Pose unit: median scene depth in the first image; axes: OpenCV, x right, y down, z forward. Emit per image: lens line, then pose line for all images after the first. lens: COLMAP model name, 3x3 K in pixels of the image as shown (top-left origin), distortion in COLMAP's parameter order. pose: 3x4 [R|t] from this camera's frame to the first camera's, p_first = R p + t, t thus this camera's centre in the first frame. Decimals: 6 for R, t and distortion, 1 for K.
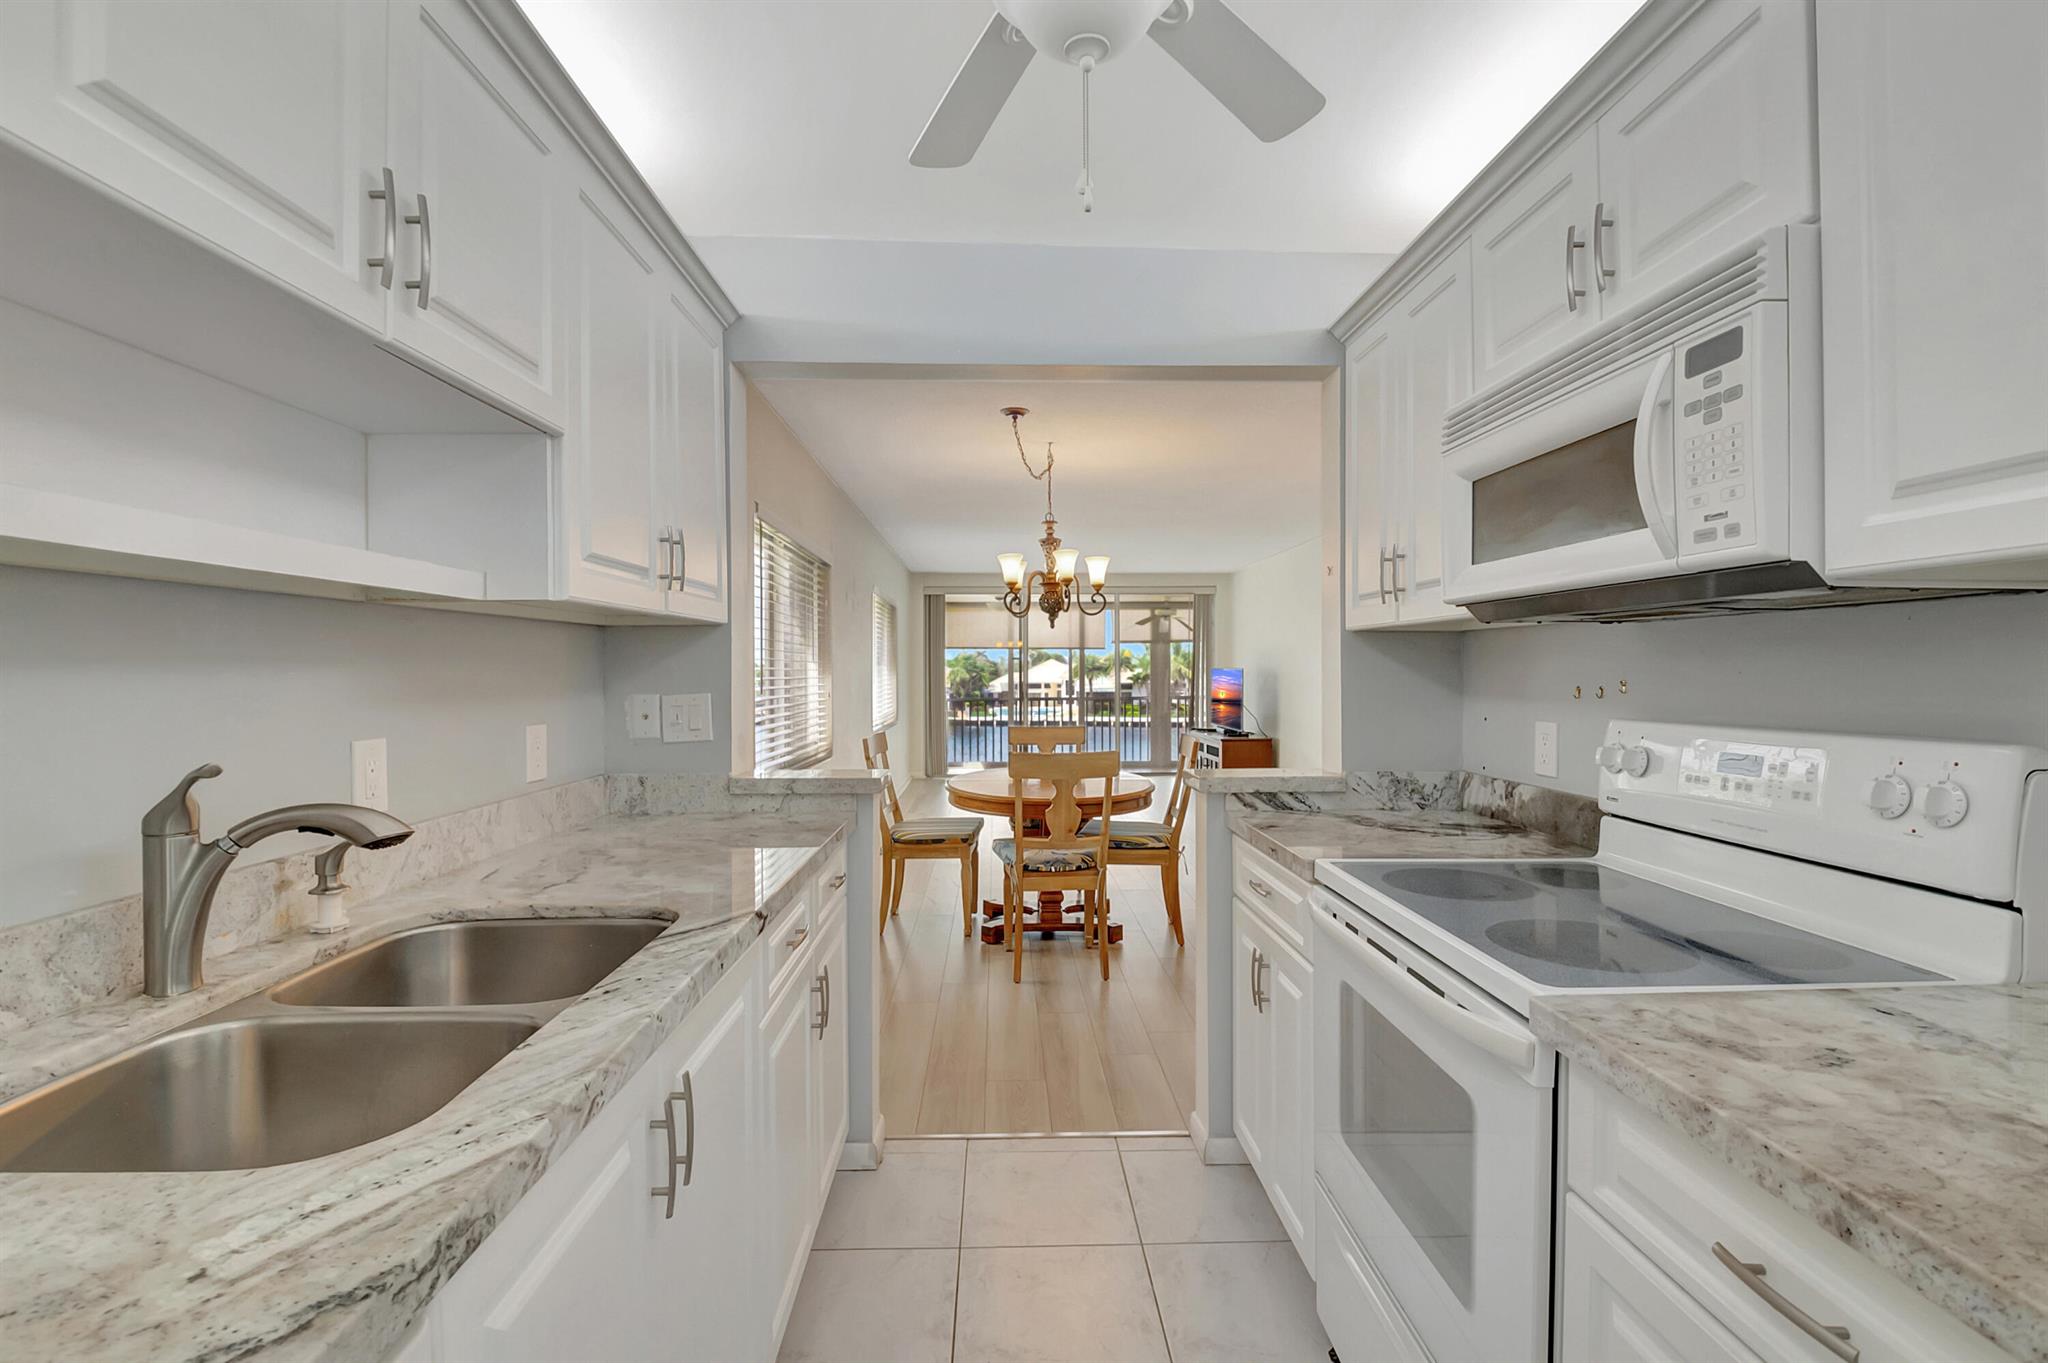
lens RADIAL K [[920.1, 0, 1014.3], [0, 920.1, 676.7], [0, 0, 1]] dist [-0.003206, -0.008641]
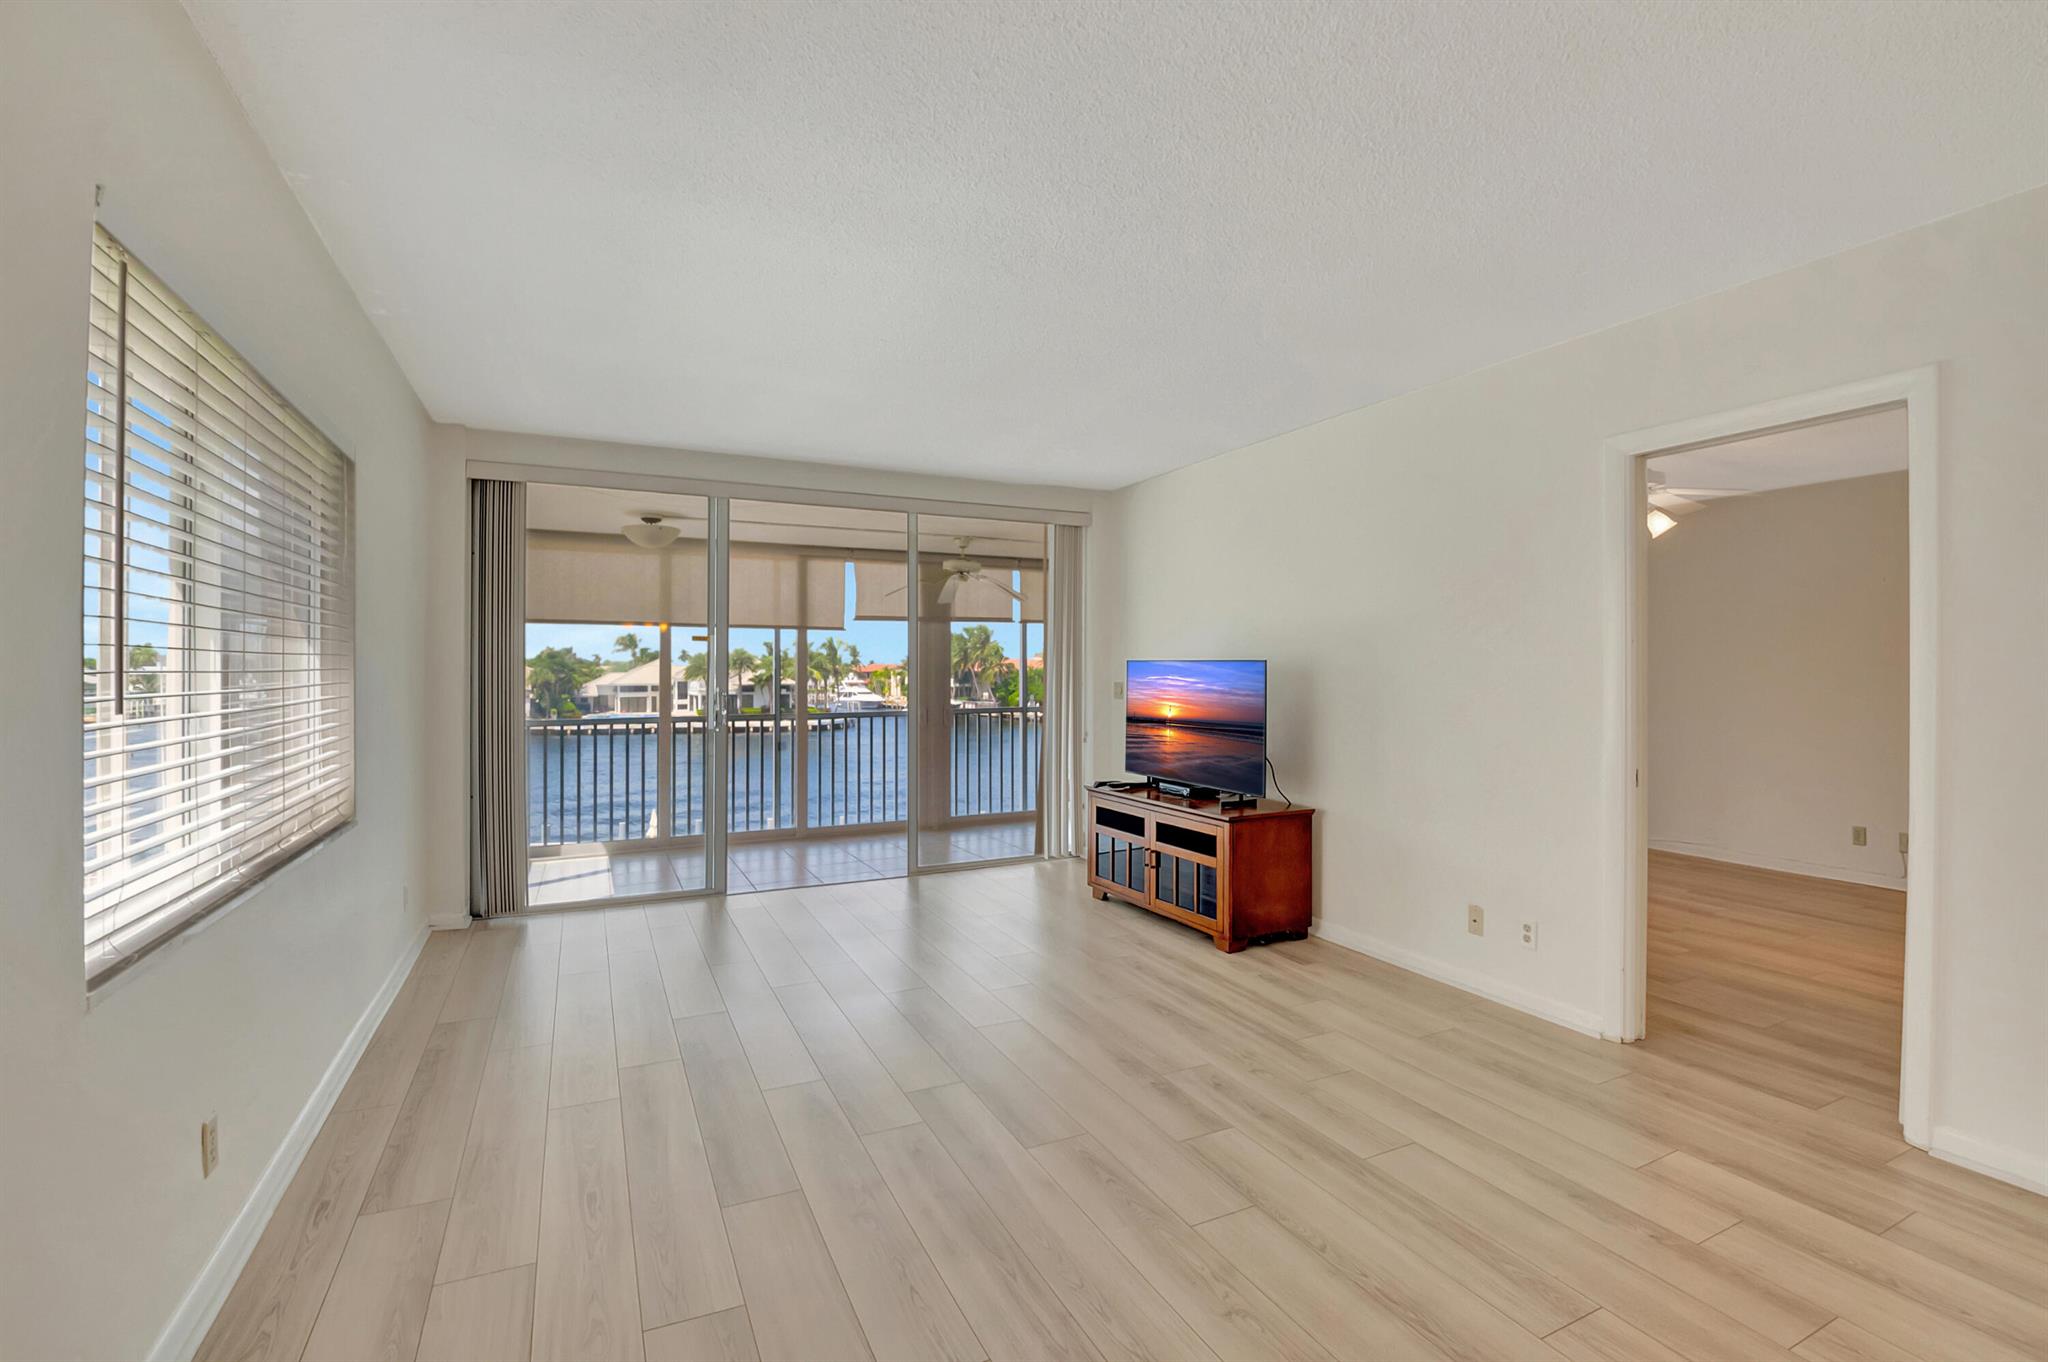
lens RADIAL K [[920.1, 0, 1019.3], [0, 920.1, 678.8], [0, 0, 1]] dist [-0.003206, -0.008641]
pose [[0.913337, -0.002831, 0.407194, -0.047889], [0.002278, 0.999996, 0.001842, -0.001874], [-0.407197, -0.000755, 0.913340, 0.635058]]
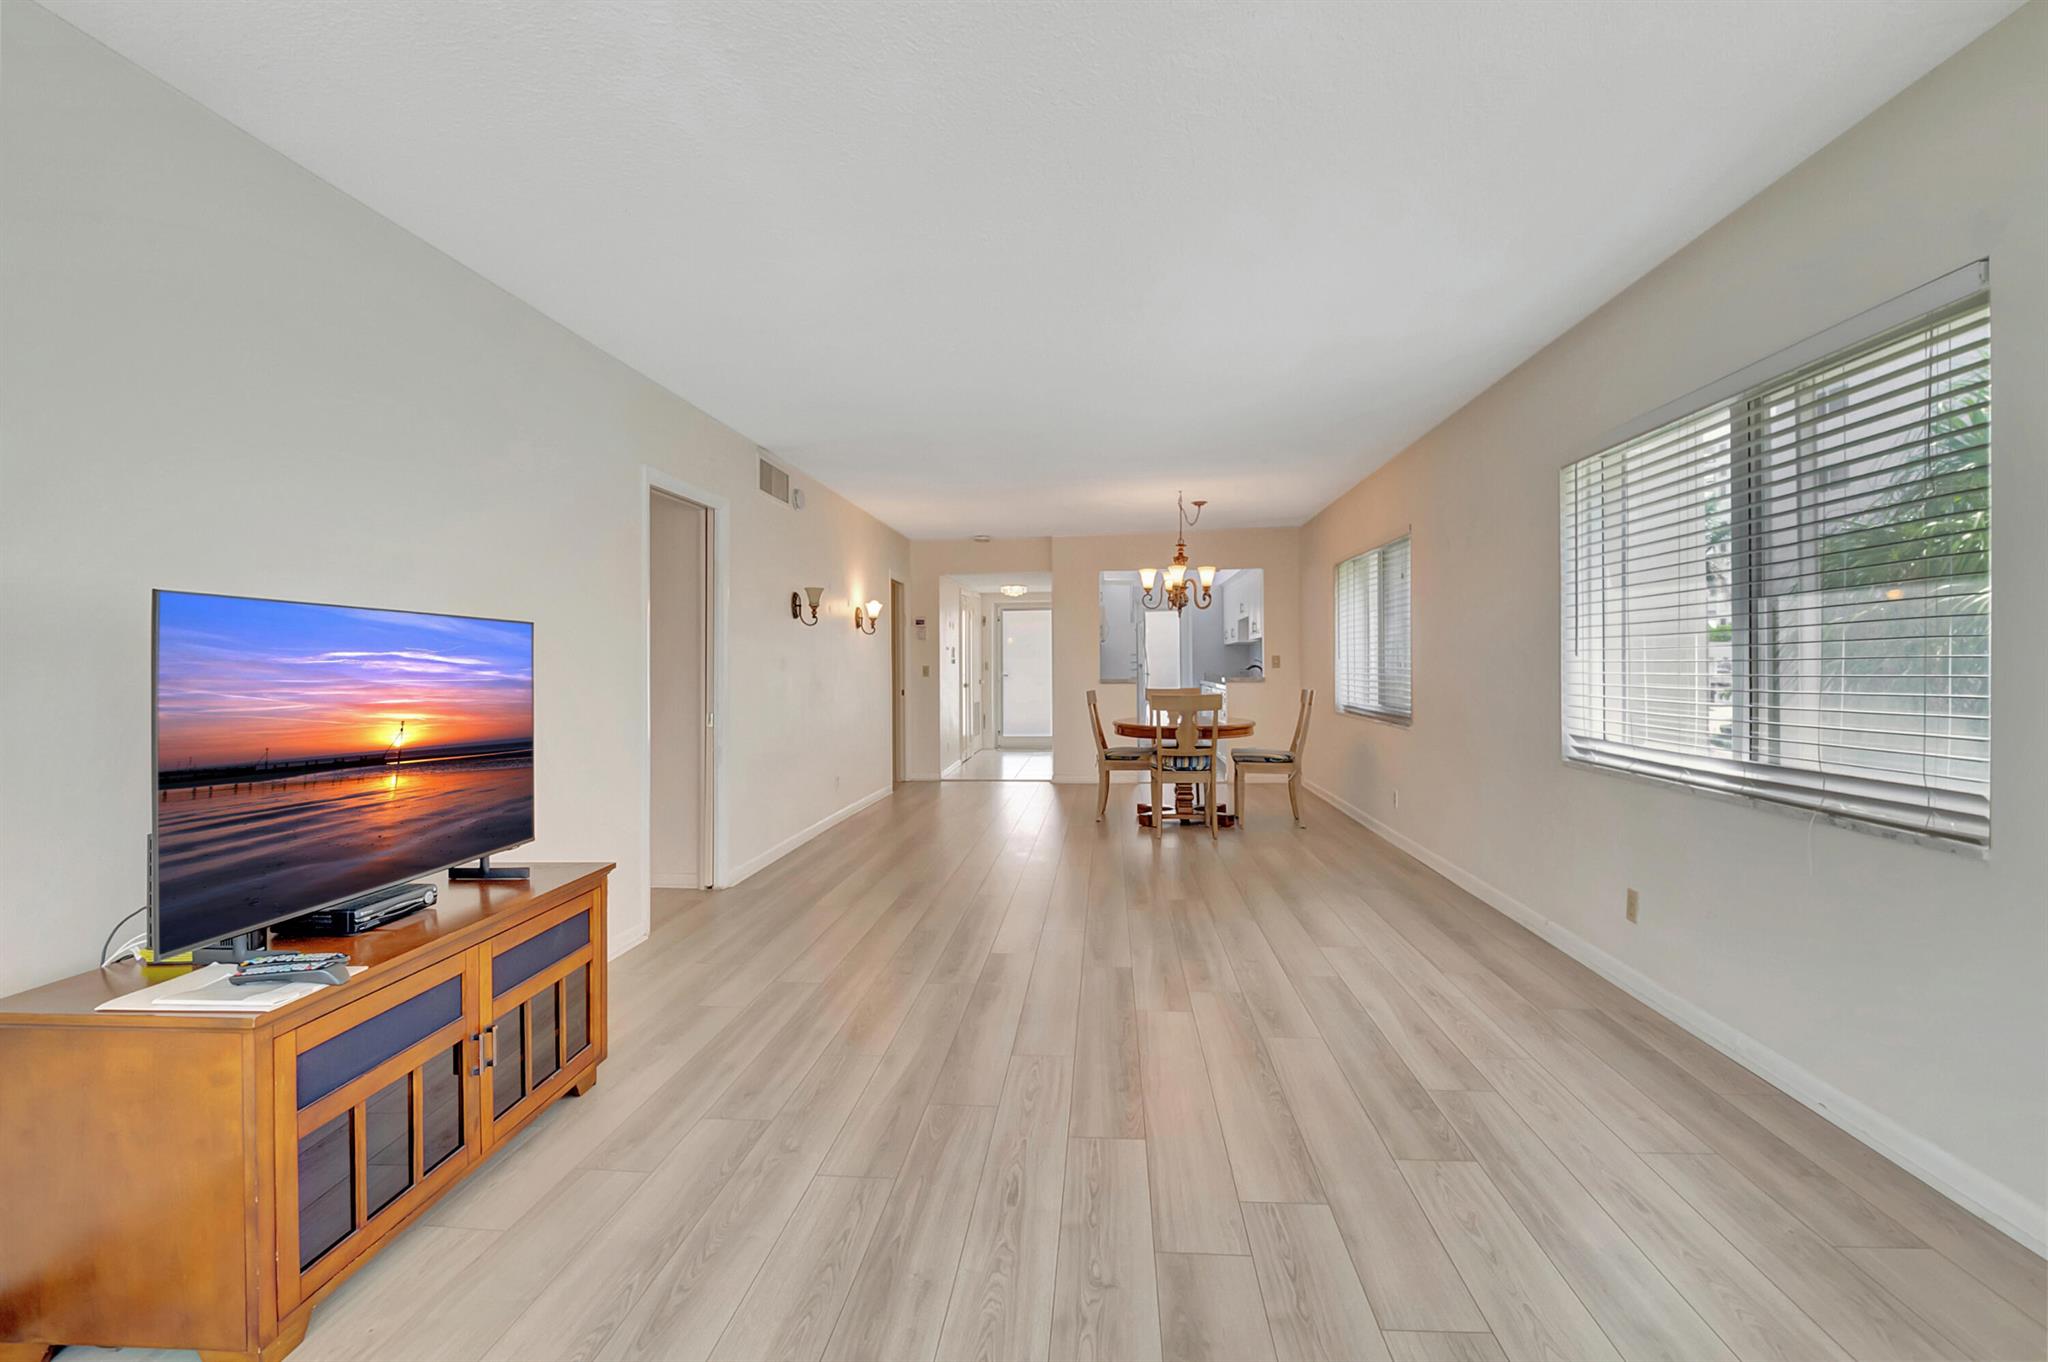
lens RADIAL K [[920.1, 0, 1011.7], [0, 920.1, 645.6], [0, 0, 1]] dist [-0.003206, -0.008641]
pose [[-0.991571, 0.016785, 0.128474, 0.060354], [0.015607, 0.999826, -0.010171, 0.000983], [-0.128623, -0.008080, -0.991661, 1.275204]]
